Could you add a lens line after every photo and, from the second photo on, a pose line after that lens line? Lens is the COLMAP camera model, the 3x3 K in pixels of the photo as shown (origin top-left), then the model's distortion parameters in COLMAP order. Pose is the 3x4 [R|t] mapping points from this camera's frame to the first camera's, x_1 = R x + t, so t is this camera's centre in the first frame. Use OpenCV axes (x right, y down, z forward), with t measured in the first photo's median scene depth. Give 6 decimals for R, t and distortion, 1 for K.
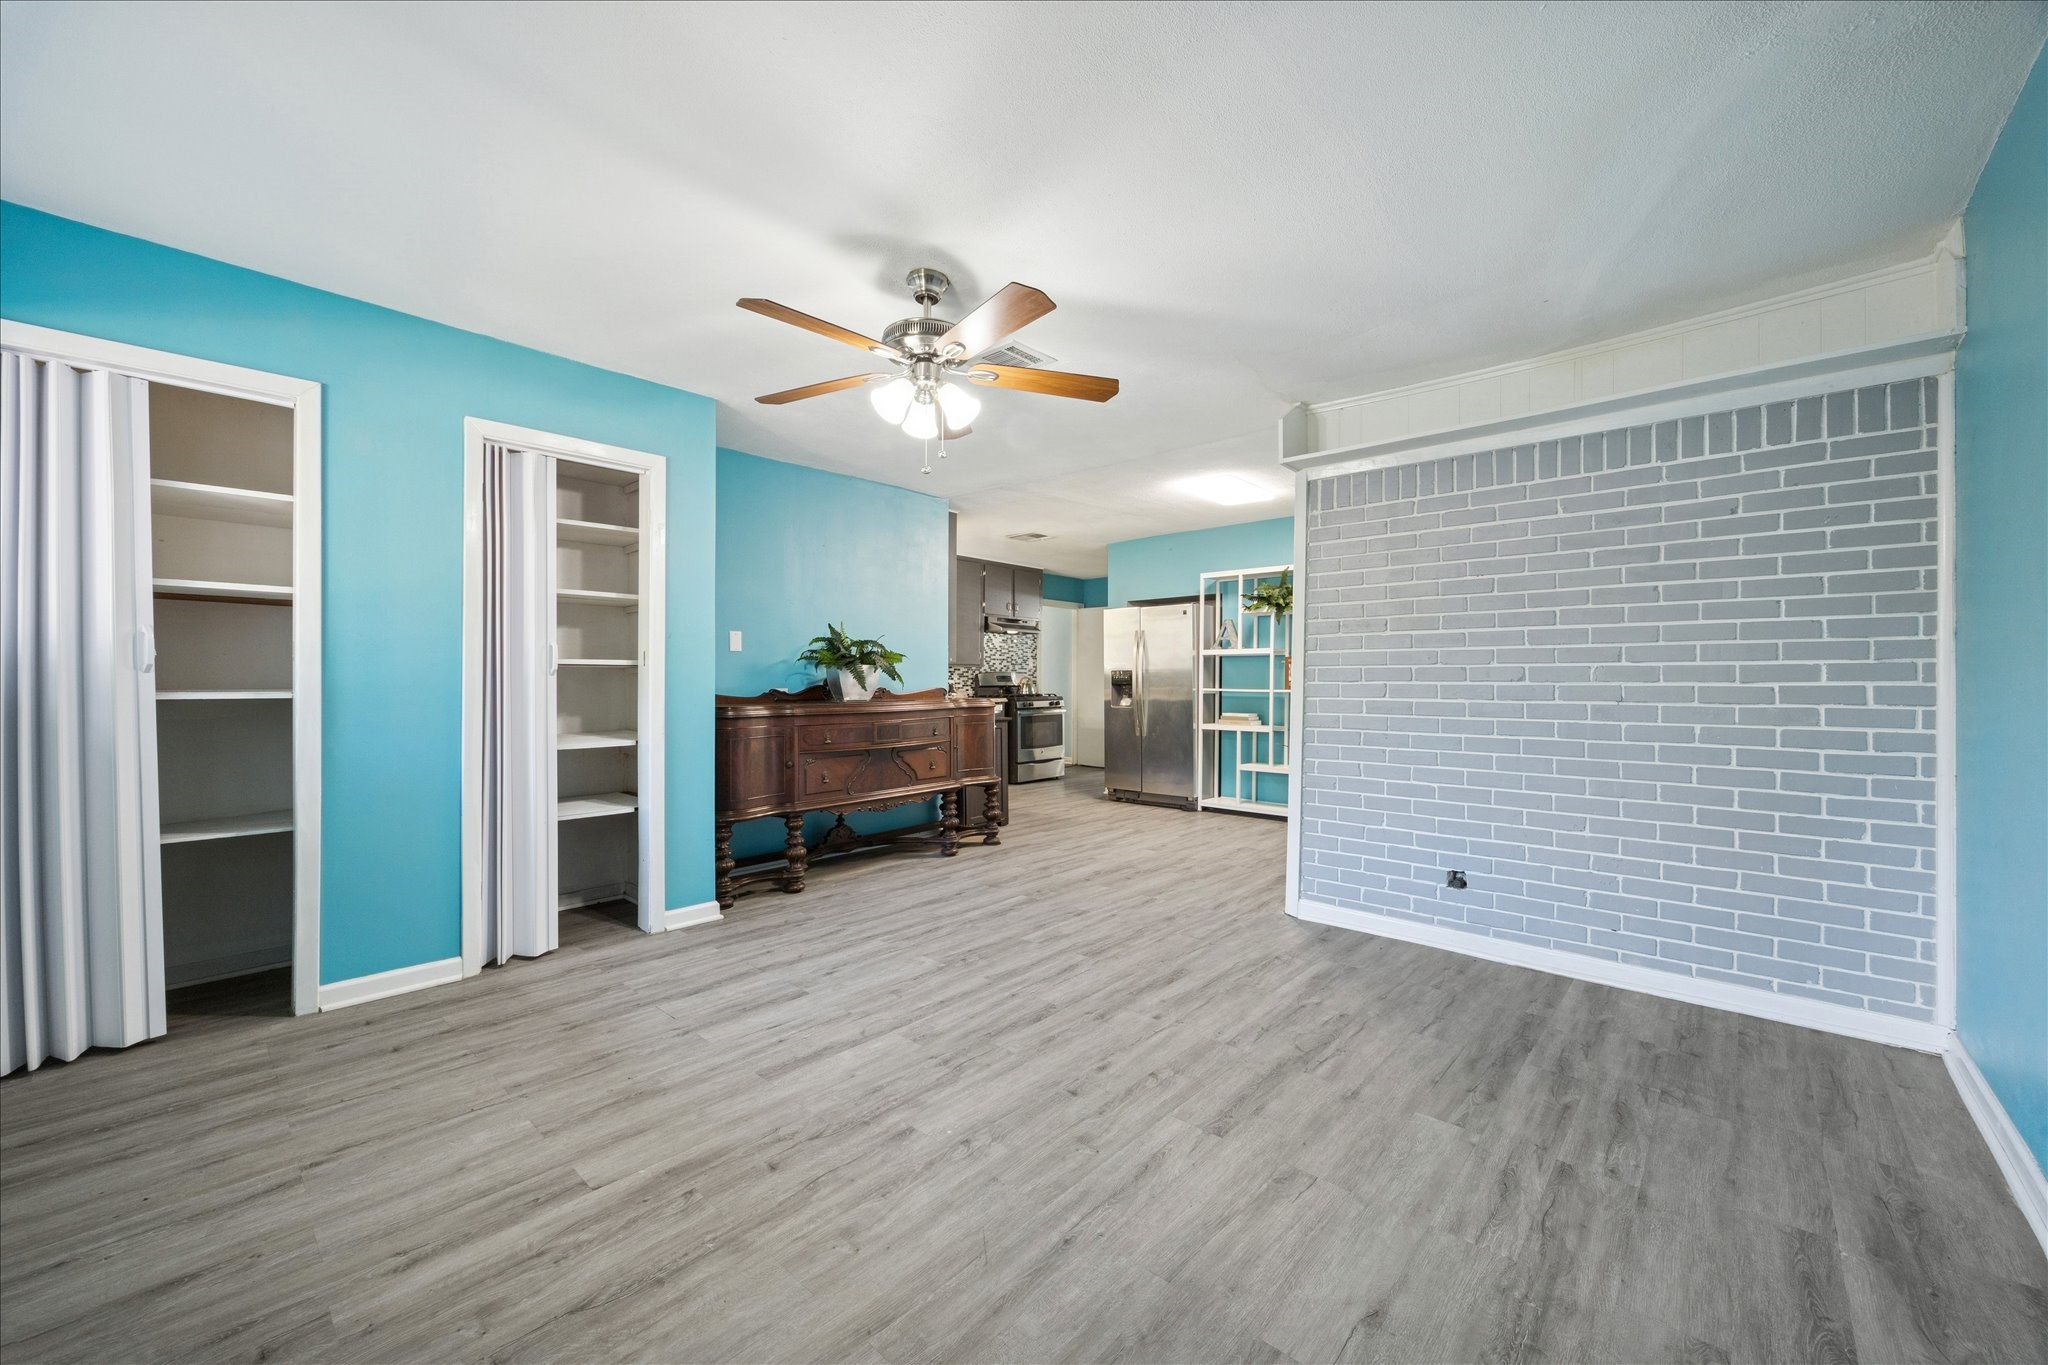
lens RADIAL K [[780.5, 0, 1043.7], [0, 780.5, 674.4], [0, 0, 1]] dist [-0.005421, 0.000121]
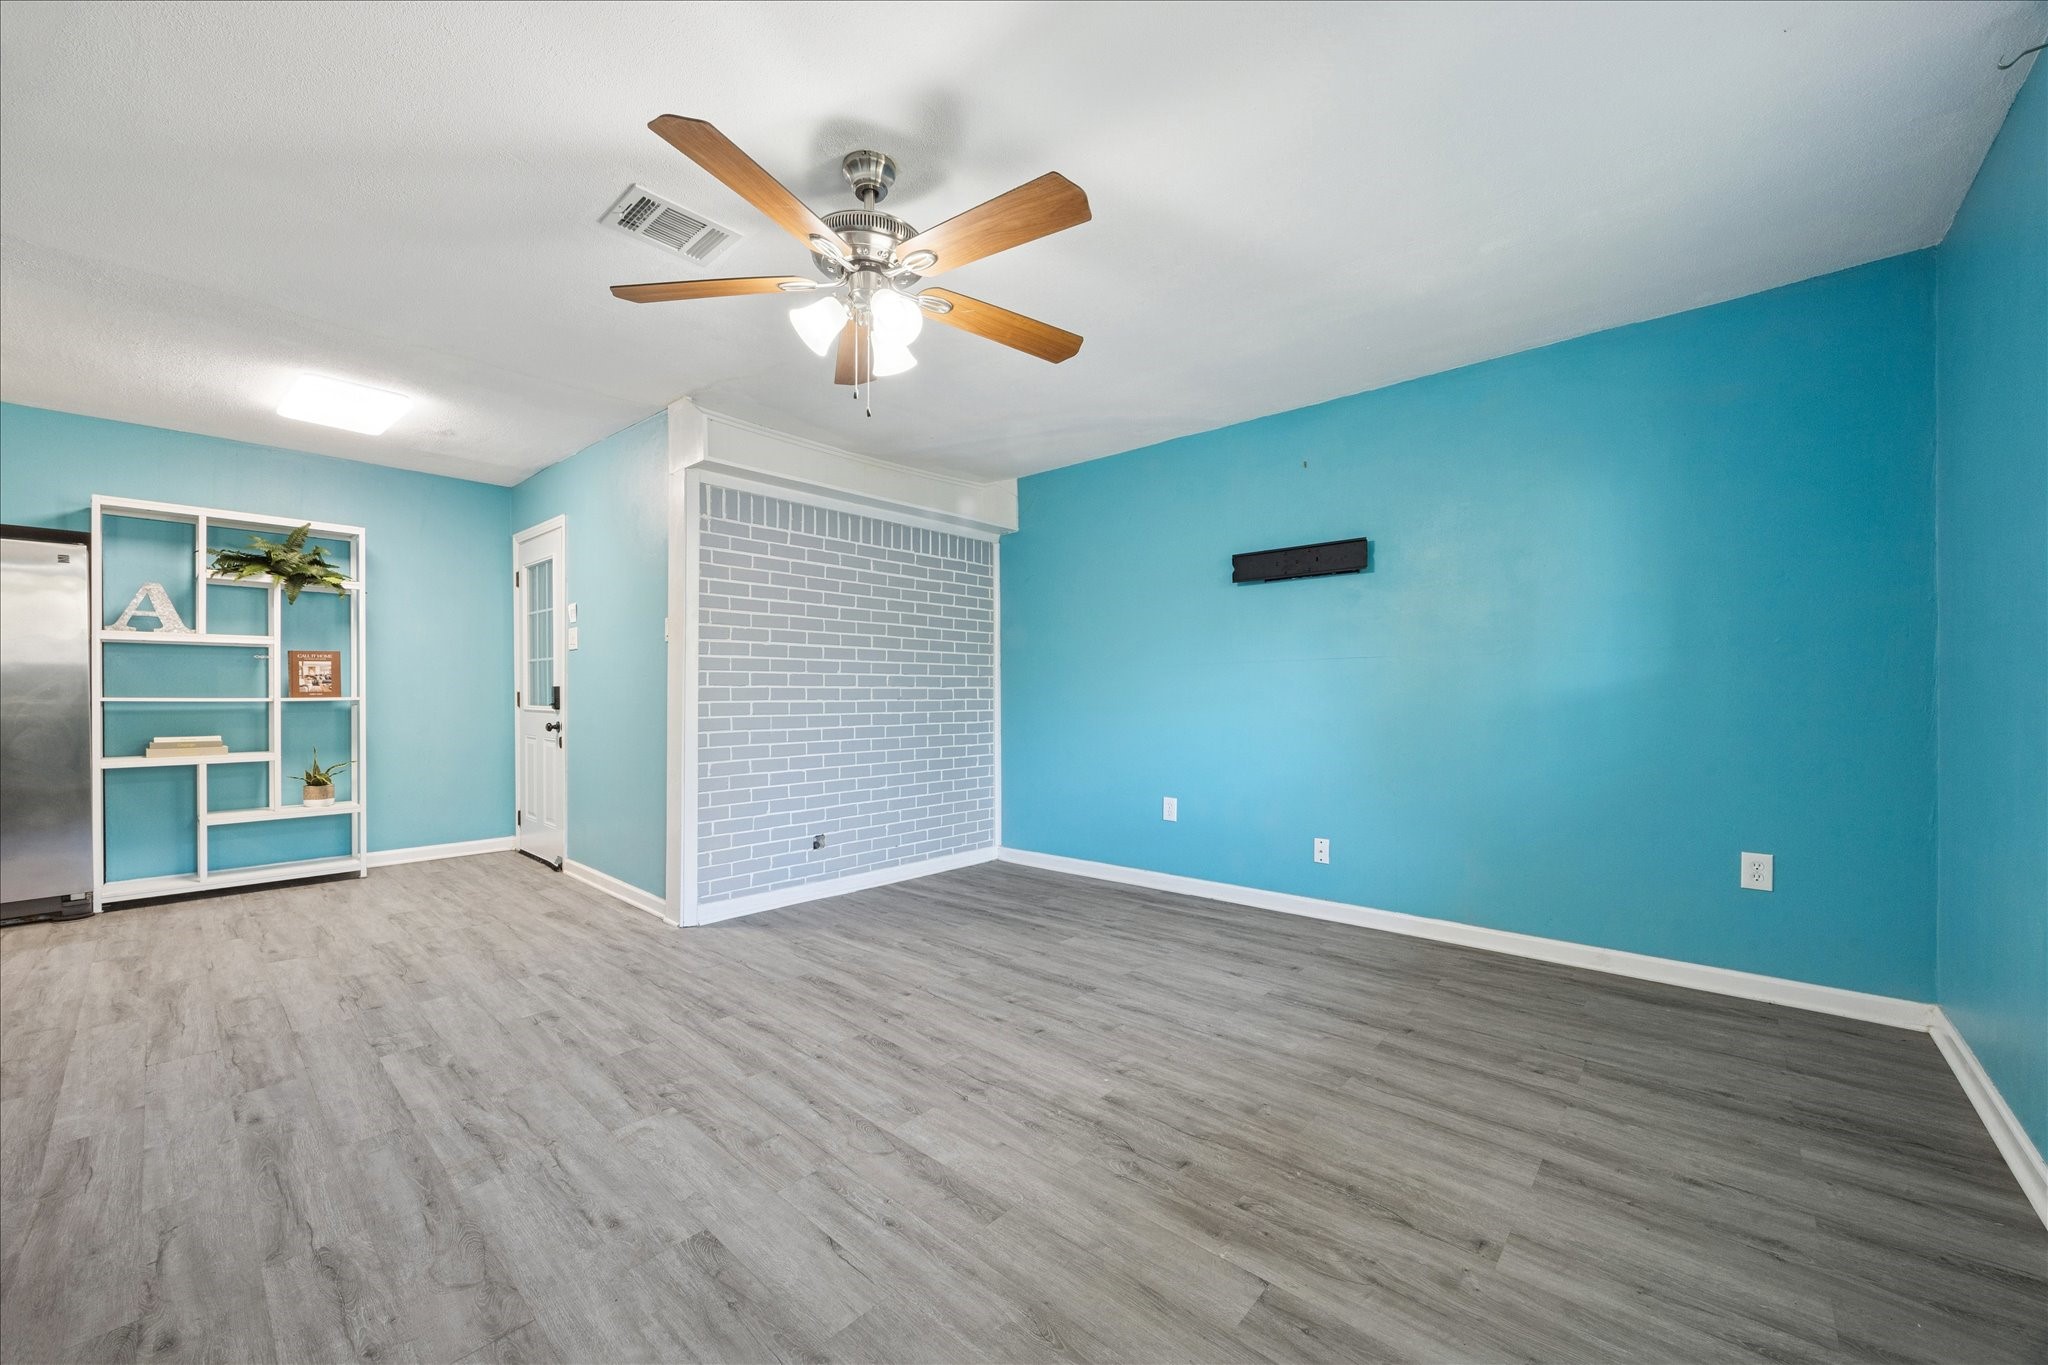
lens RADIAL K [[780.5, 0, 1028.5], [0, 780.5, 693.6], [0, 0, 1]] dist [-0.005421, 0.000121]
pose [[0.004330, -0.004038, 0.999982, -0.928800], [-0.009330, 0.999948, 0.004078, 0.017393], [-0.999947, -0.009347, 0.004292, 0.827263]]
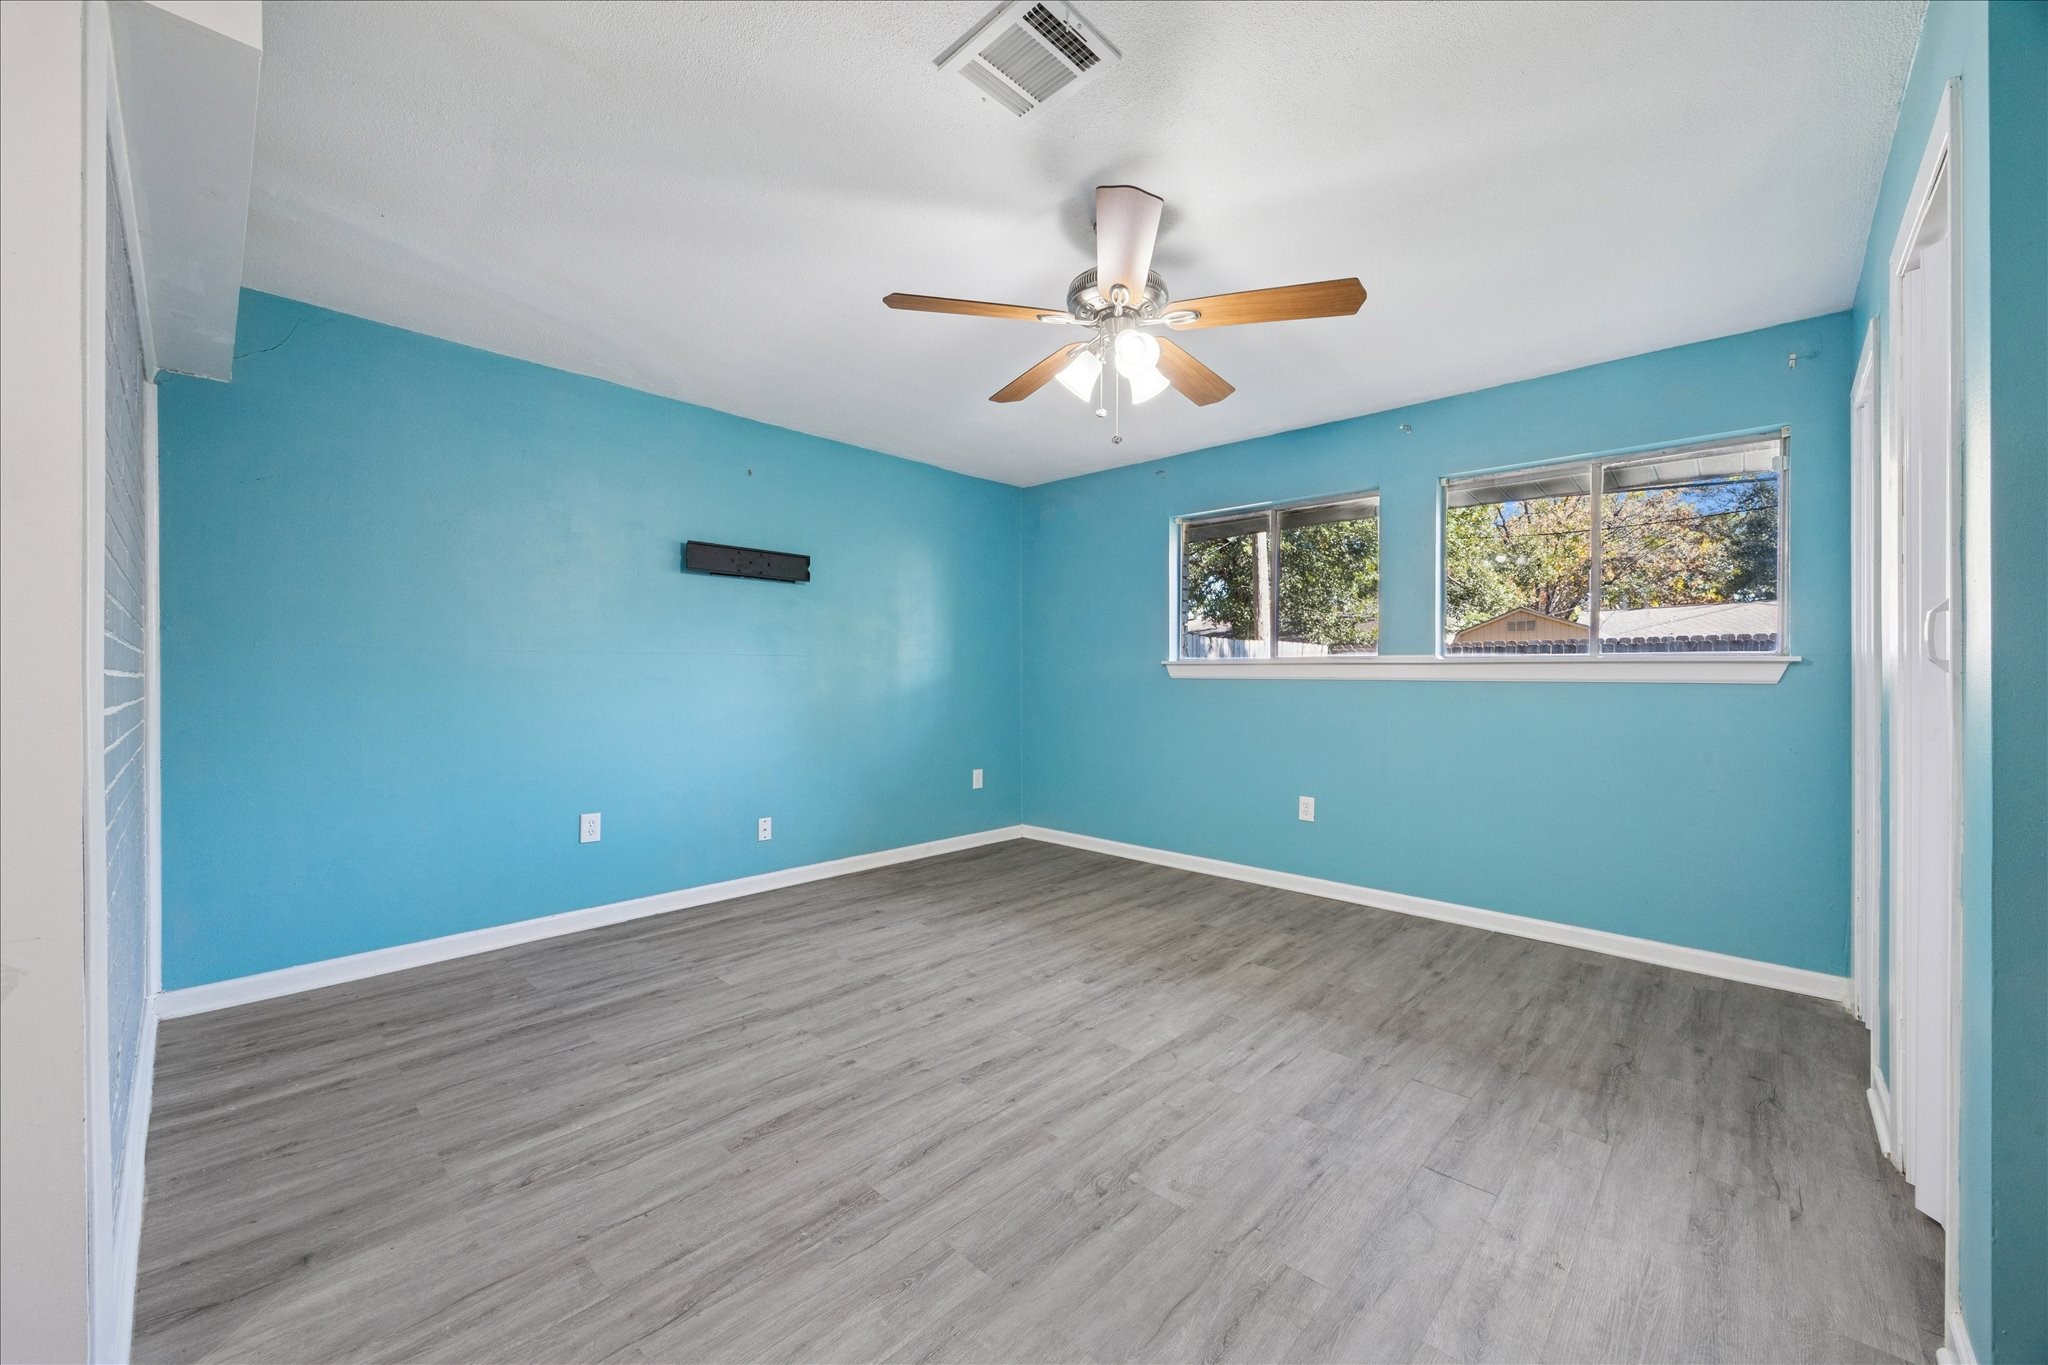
lens RADIAL K [[780.5, 0, 1034.3], [0, 780.5, 685.8], [0, 0, 1]] dist [-0.005421, 0.000121]
pose [[-0.999510, -0.007247, 0.030441, -0.084432], [-0.007420, 0.999957, -0.005572, 0.020700], [-0.030399, -0.005795, -0.999521, 1.861817]]
